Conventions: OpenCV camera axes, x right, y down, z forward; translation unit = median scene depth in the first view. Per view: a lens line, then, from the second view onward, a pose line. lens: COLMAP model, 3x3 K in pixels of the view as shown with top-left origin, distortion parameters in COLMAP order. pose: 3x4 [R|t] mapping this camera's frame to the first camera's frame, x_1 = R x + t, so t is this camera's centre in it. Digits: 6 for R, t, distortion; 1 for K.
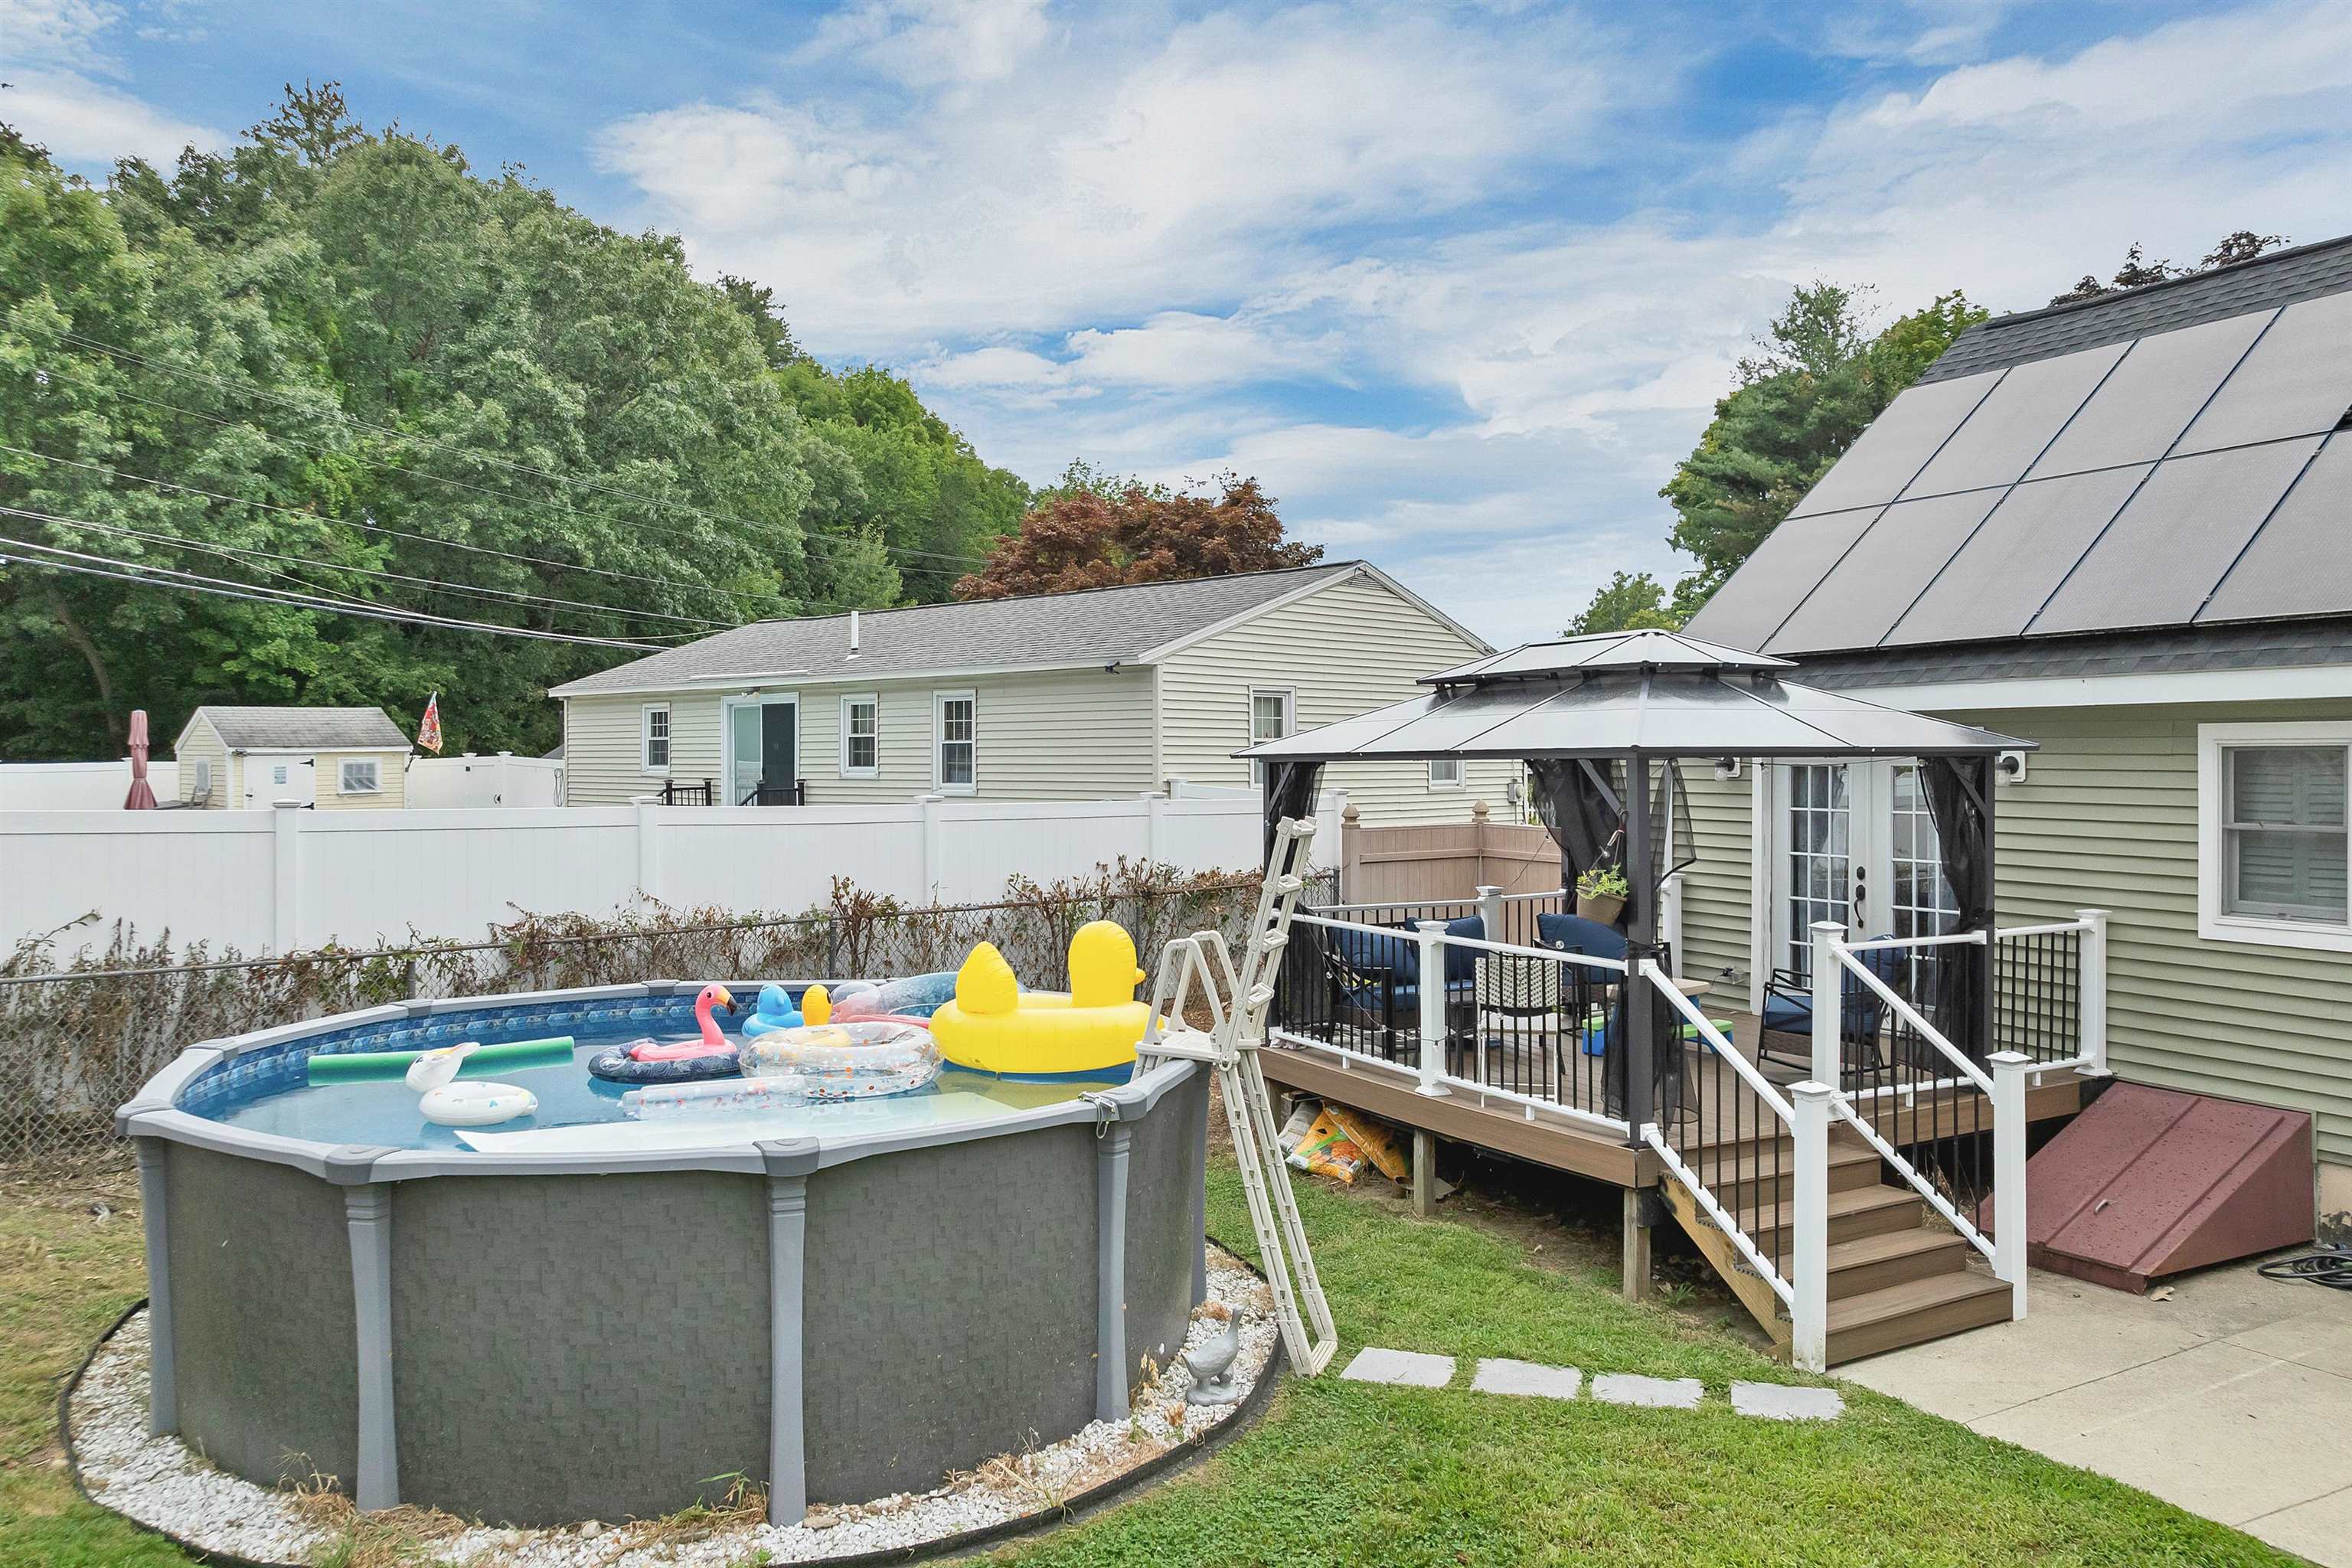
lens RADIAL K [[1729.1, 0, 1176.0], [0, 1729.1, 784.0], [0, 0, 1]] dist [-0.032576, 0.010200]
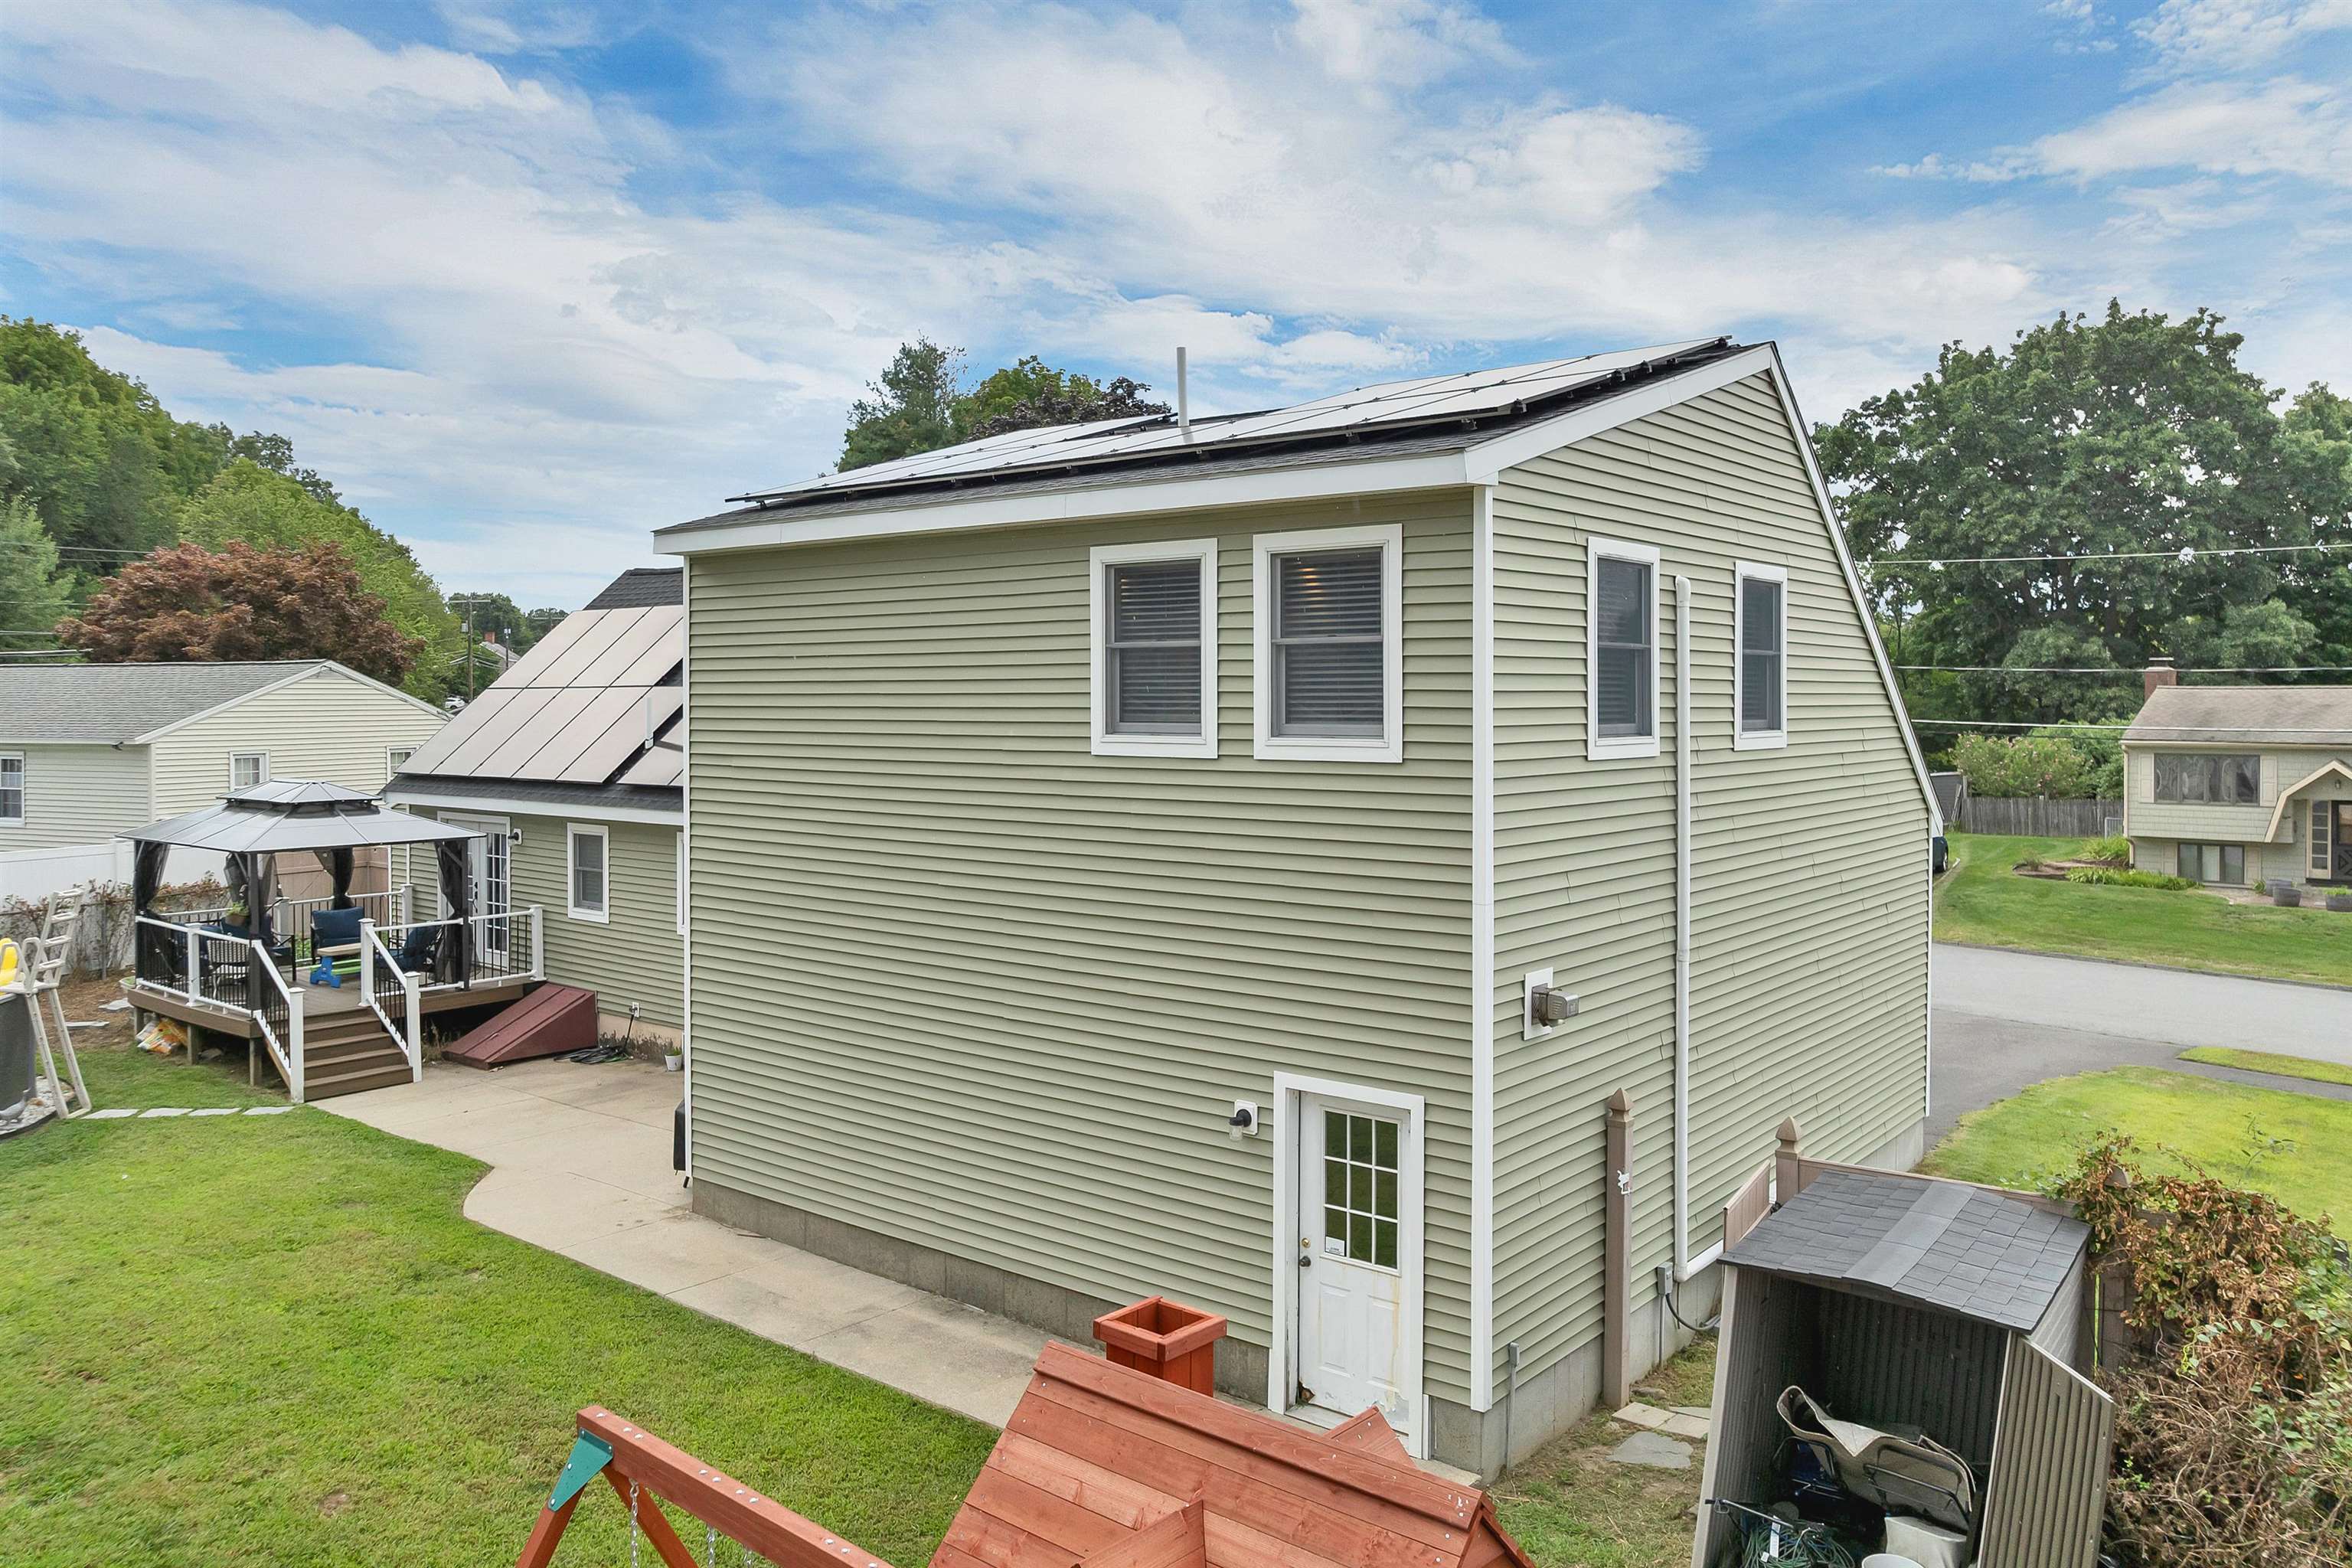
lens RADIAL K [[1728.4, 0, 1173.8], [0, 1728.4, 721.3], [0, 0, 1]] dist [-0.039927, 0.006444]
pose [[0.920002, -0.002706, 0.391904, 0.082433], [0.003464, 0.999993, -0.001226, -0.030309], [-0.391898, 0.002485, 0.920005, -0.260549]]
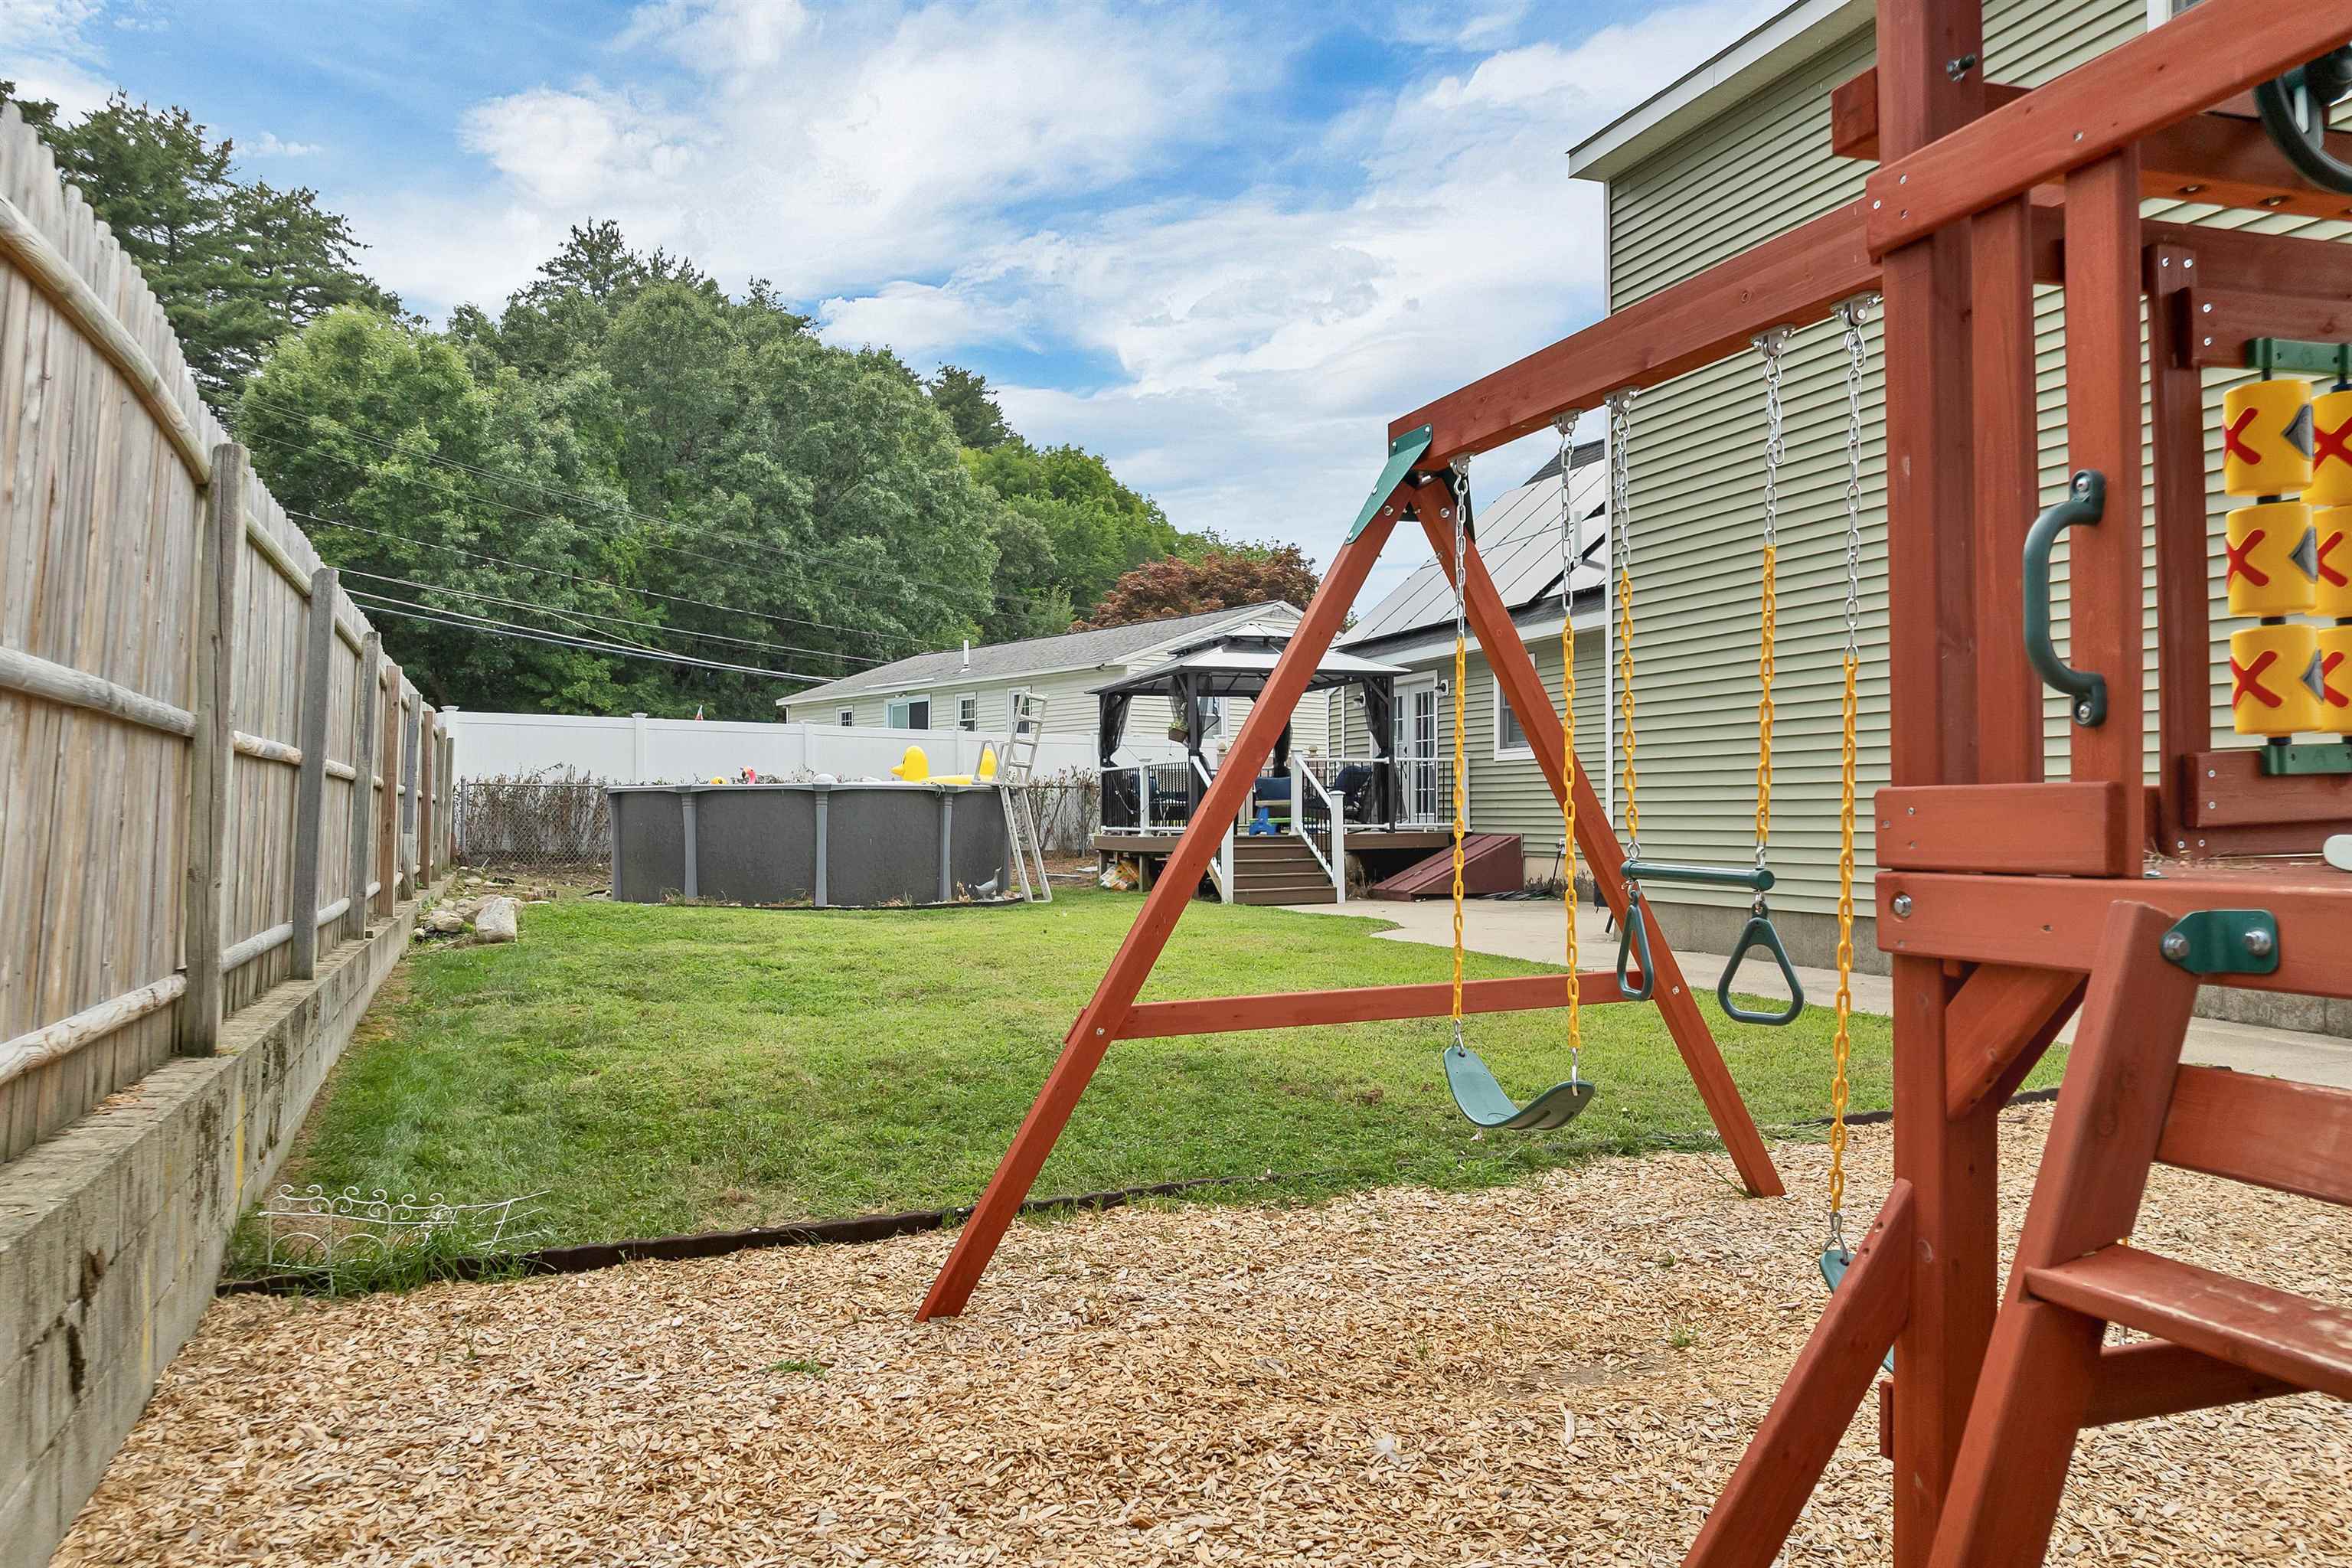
lens RADIAL K [[1716.0, 0, 1174.9], [0, 1716.0, 837.2], [0, 0, 1]] dist [0.004193, 0.001002]
pose [[0.991028, -0.000486, -0.133652, 0.090752], [0.000133, 0.999996, -0.002652, 0.035429], [0.133653, 0.002610, 0.991025, -0.218153]]
